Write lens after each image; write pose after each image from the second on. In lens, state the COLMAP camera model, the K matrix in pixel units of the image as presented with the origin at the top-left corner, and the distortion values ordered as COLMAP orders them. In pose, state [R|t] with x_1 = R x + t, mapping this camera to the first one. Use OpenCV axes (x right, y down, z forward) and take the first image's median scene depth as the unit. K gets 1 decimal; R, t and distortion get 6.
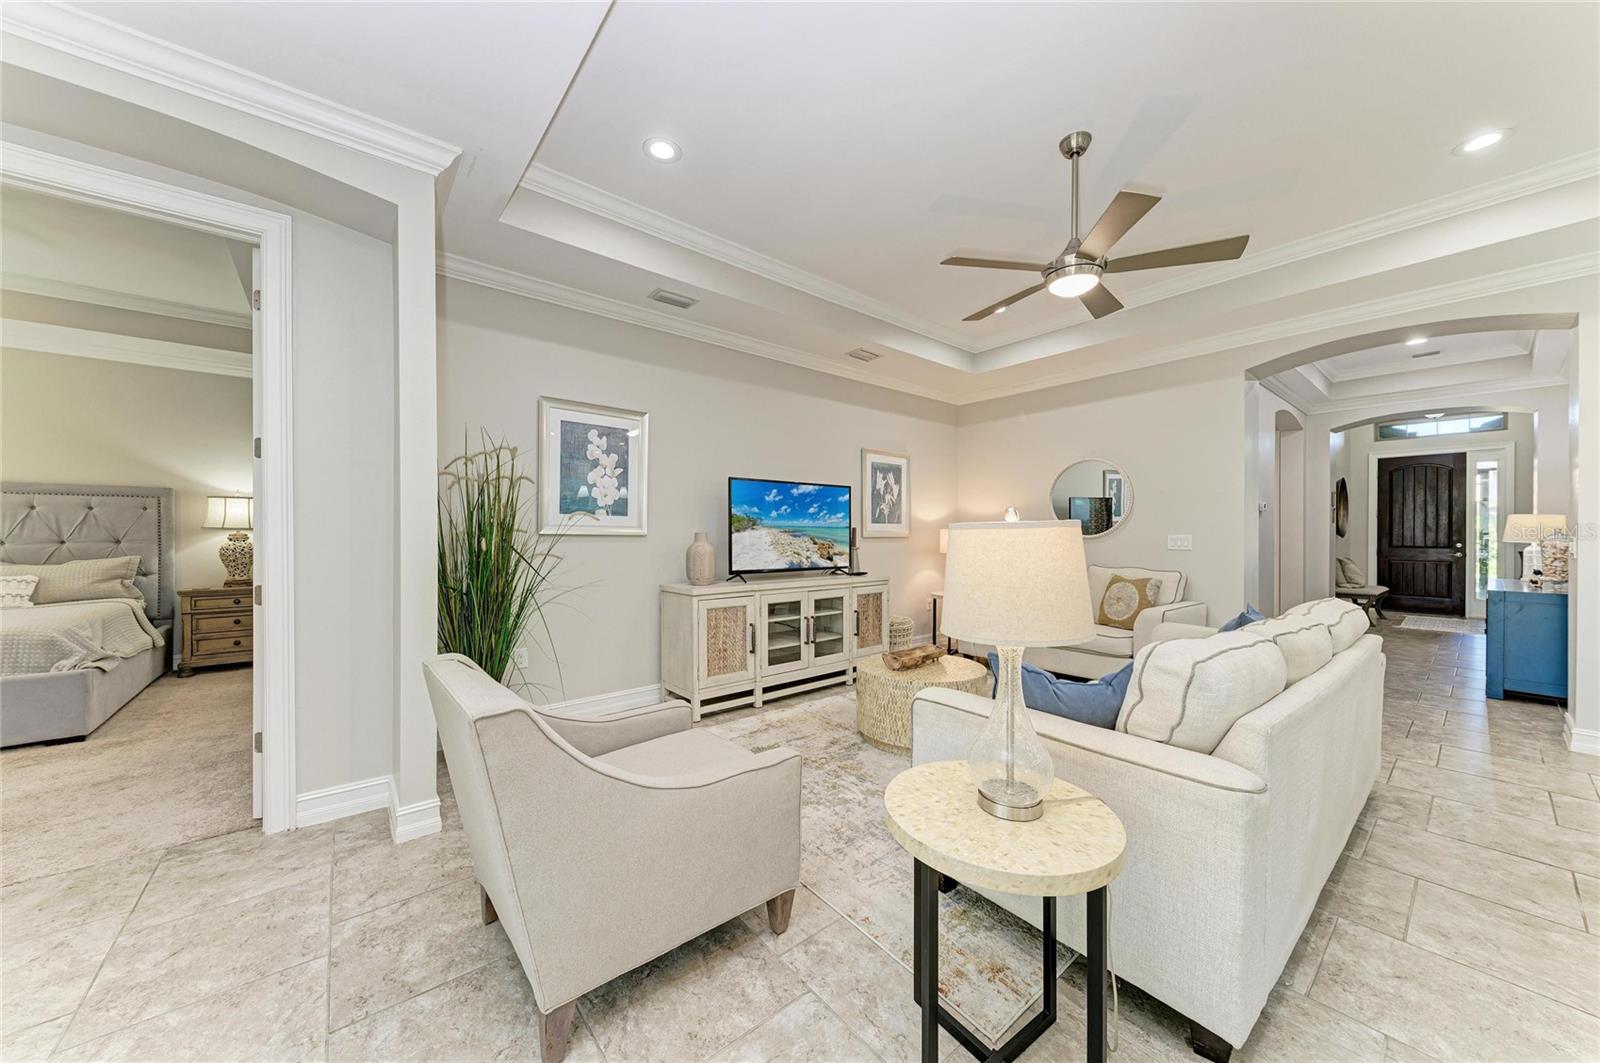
lens RADIAL K [[565.0, 0, 802.8], [0, 565.0, 537.8], [0, 0, 1]] dist [0.014799, -0.004228]
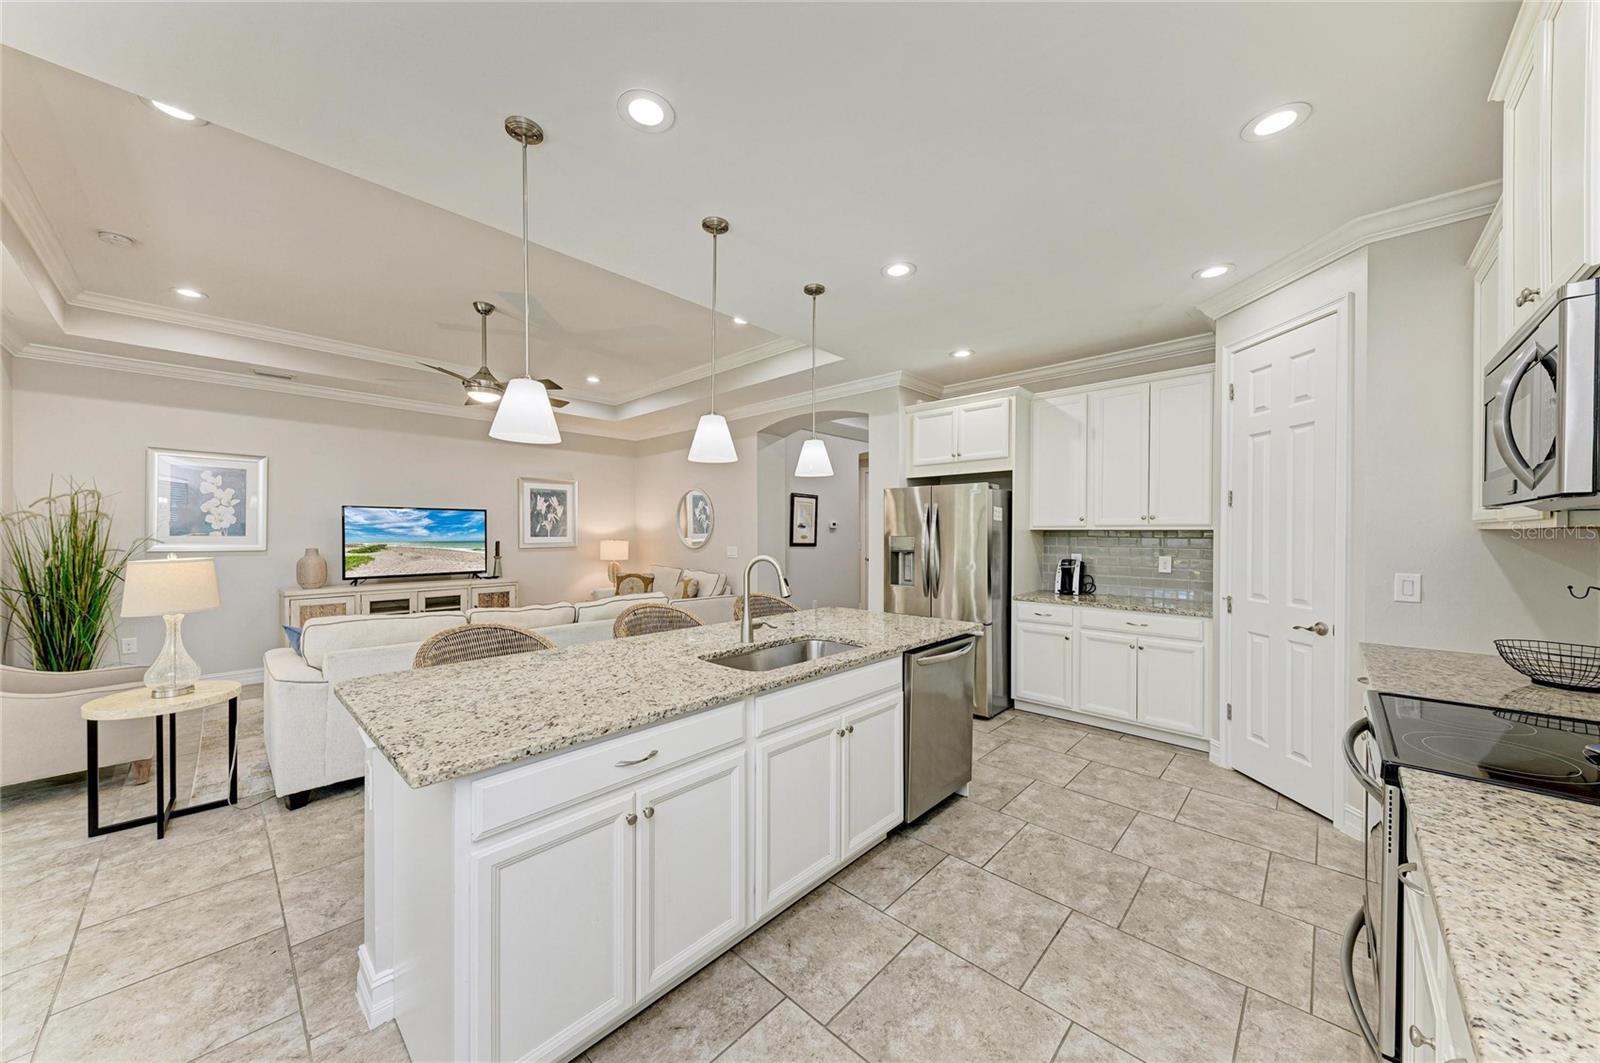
lens RADIAL K [[552.3, 0, 805.7], [0, 552.3, 532.0], [0, 0, 1]] dist [0.016302, -0.004063]
pose [[0.992422, 0.001227, 0.122871, 0.670991], [-0.000340, 0.999974, -0.007233, -0.031721], [-0.122876, 0.007137, 0.992396, -0.363144]]
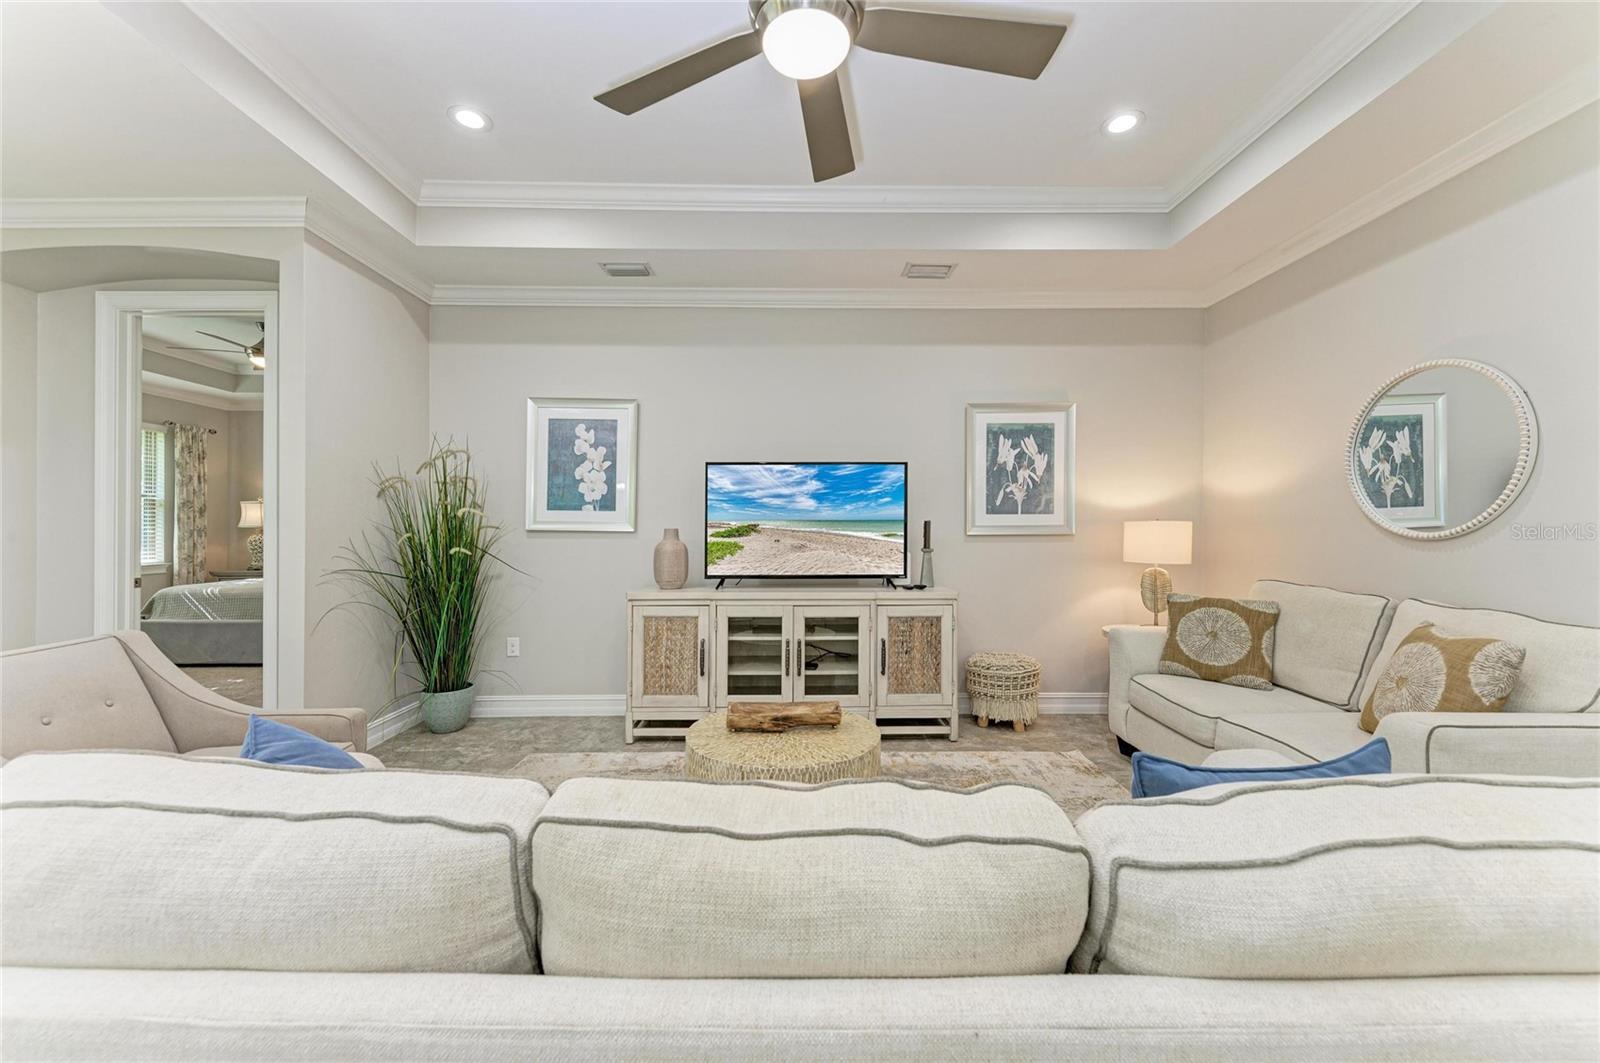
lens RADIAL K [[614.0, 0, 800.0], [0, 614.0, 531.5], [0, 0, 1]] dist [0.016495, -0.000316]
pose [[0.773031, 0.000463, -0.634369, 0.479800], [-0.003813, 0.999985, -0.003916, -0.001154], [0.634357, 0.005446, 0.773021, 0.329964]]
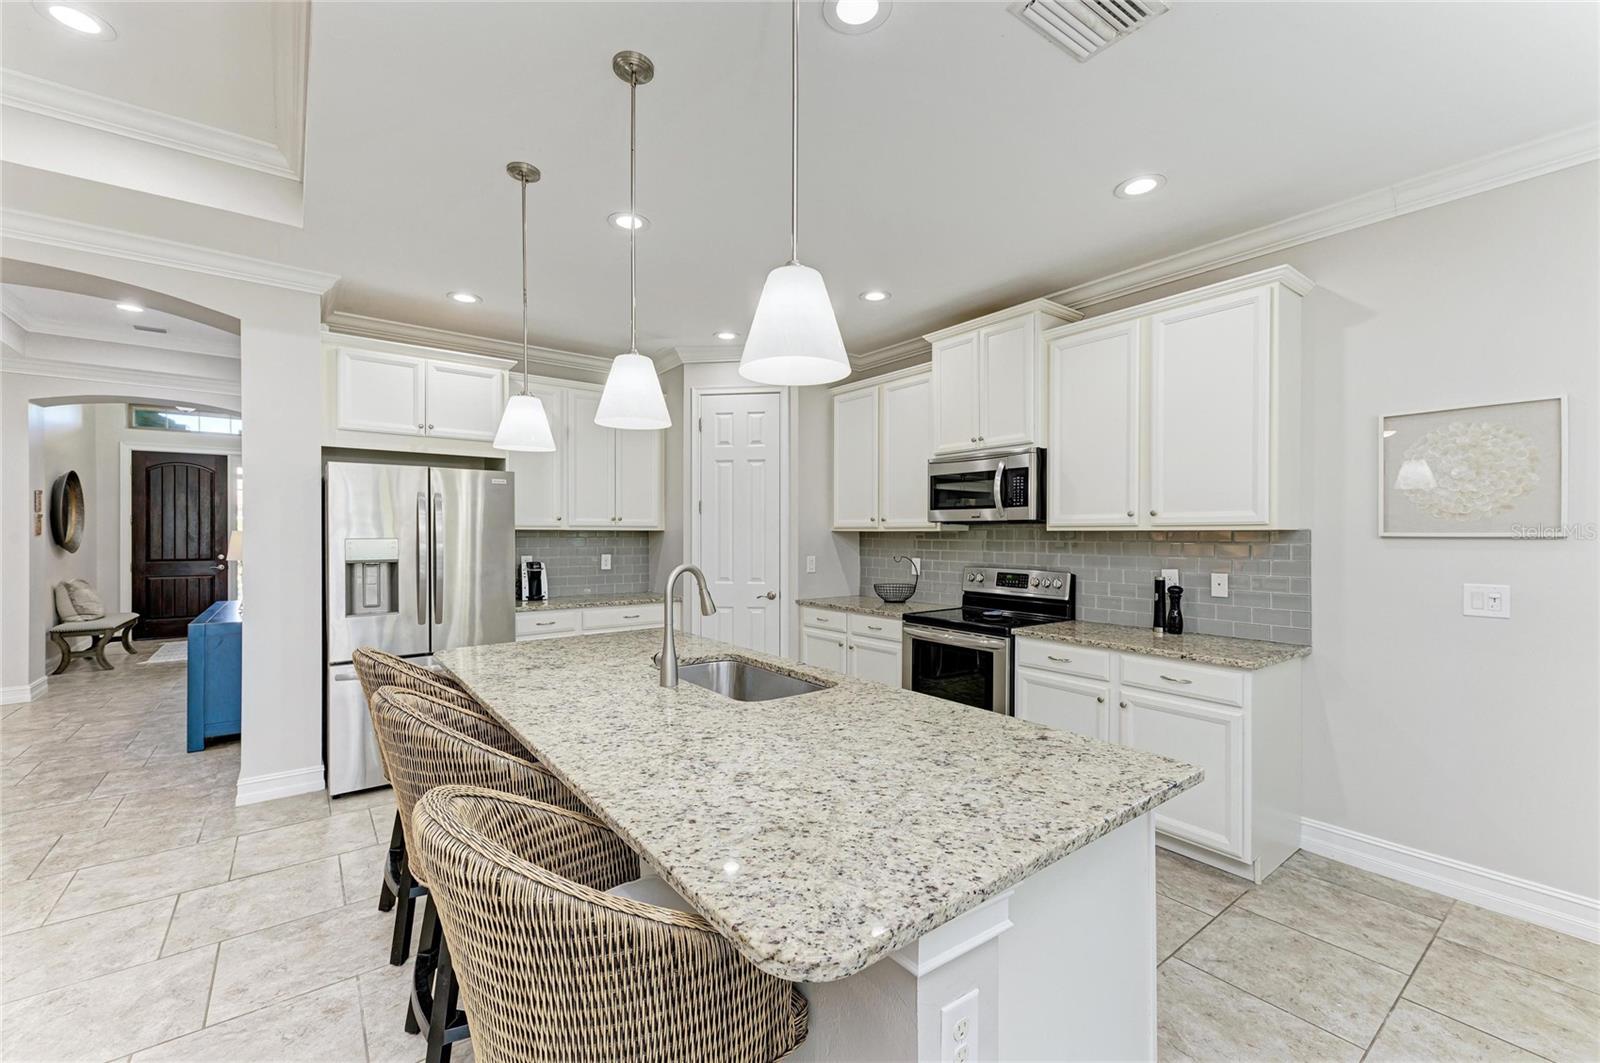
lens RADIAL K [[644.9, 0, 802.8], [0, 644.9, 535.2], [0, 0, 1]] dist [0.025302, -0.009460]
pose [[0.038072, -0.003357, 0.999269, 0.243194], [0.004882, 0.999983, 0.003173, -0.035259], [-0.999263, 0.004758, 0.038087, 0.054077]]
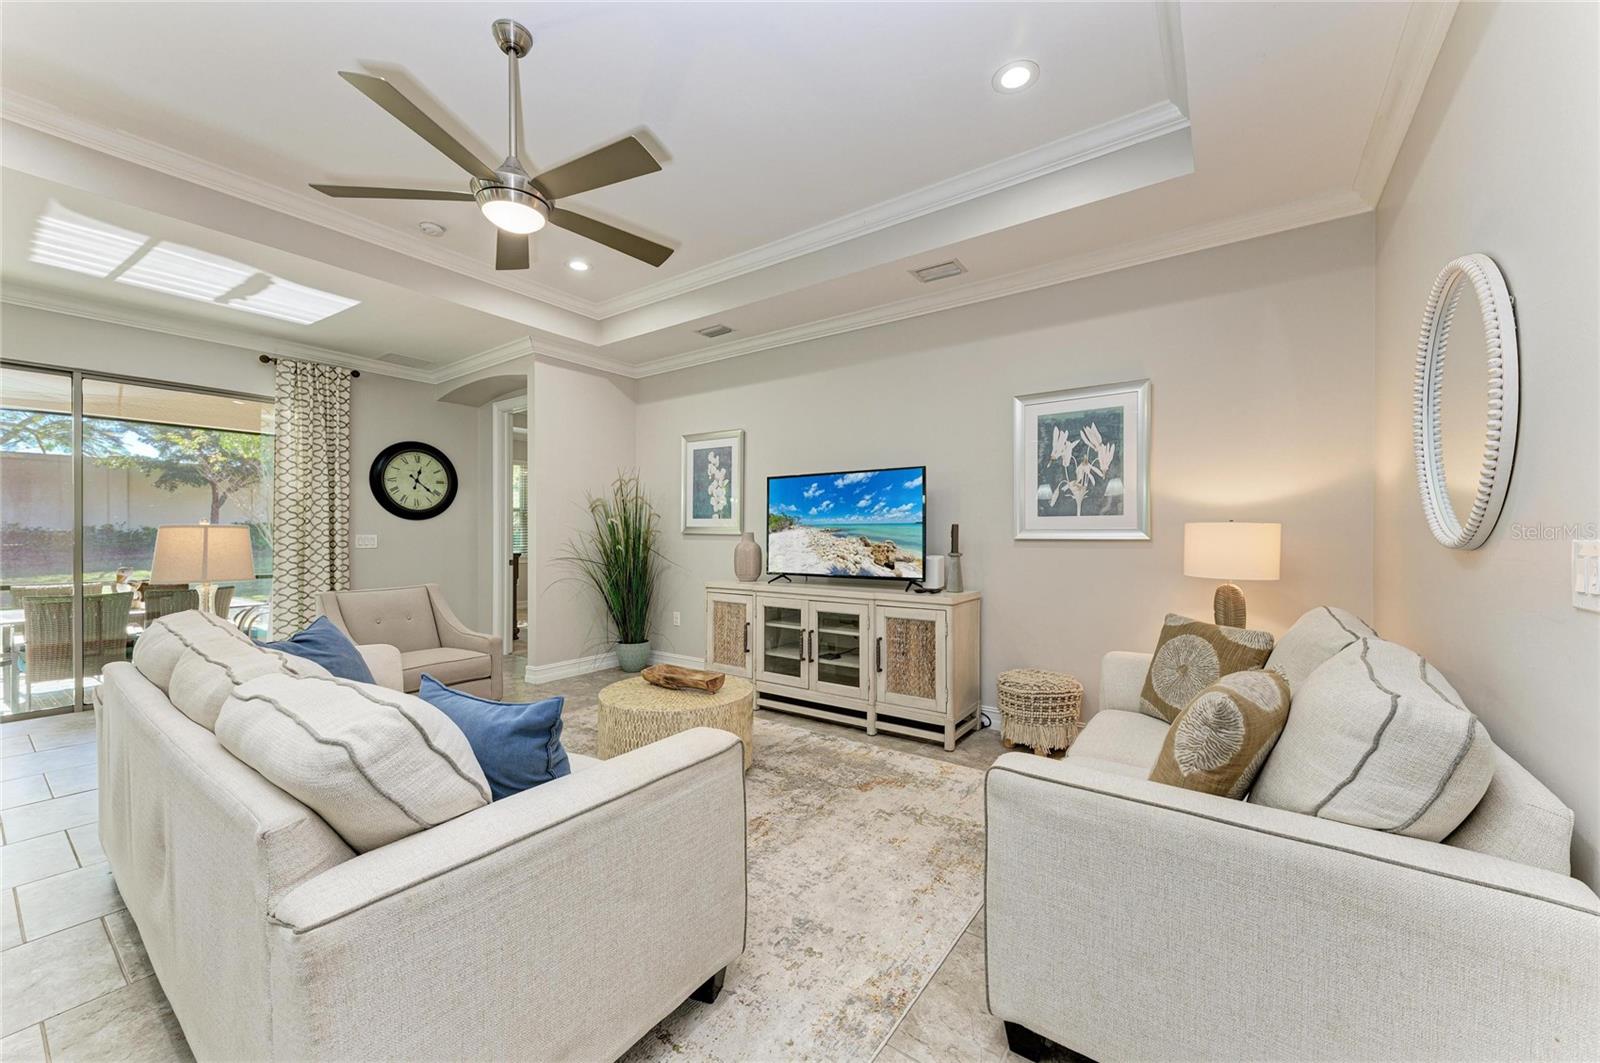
lens RADIAL K [[606.4, 0, 788.5], [0, 606.4, 534.7], [0, 0, 1]] dist [0.017839, -0.000181]
pose [[0.240802, 0.001772, -0.970573, 0.800710], [-0.008406, 0.999965, -0.000260, -0.003891], [0.970538, 0.008221, 0.240809, 0.667182]]
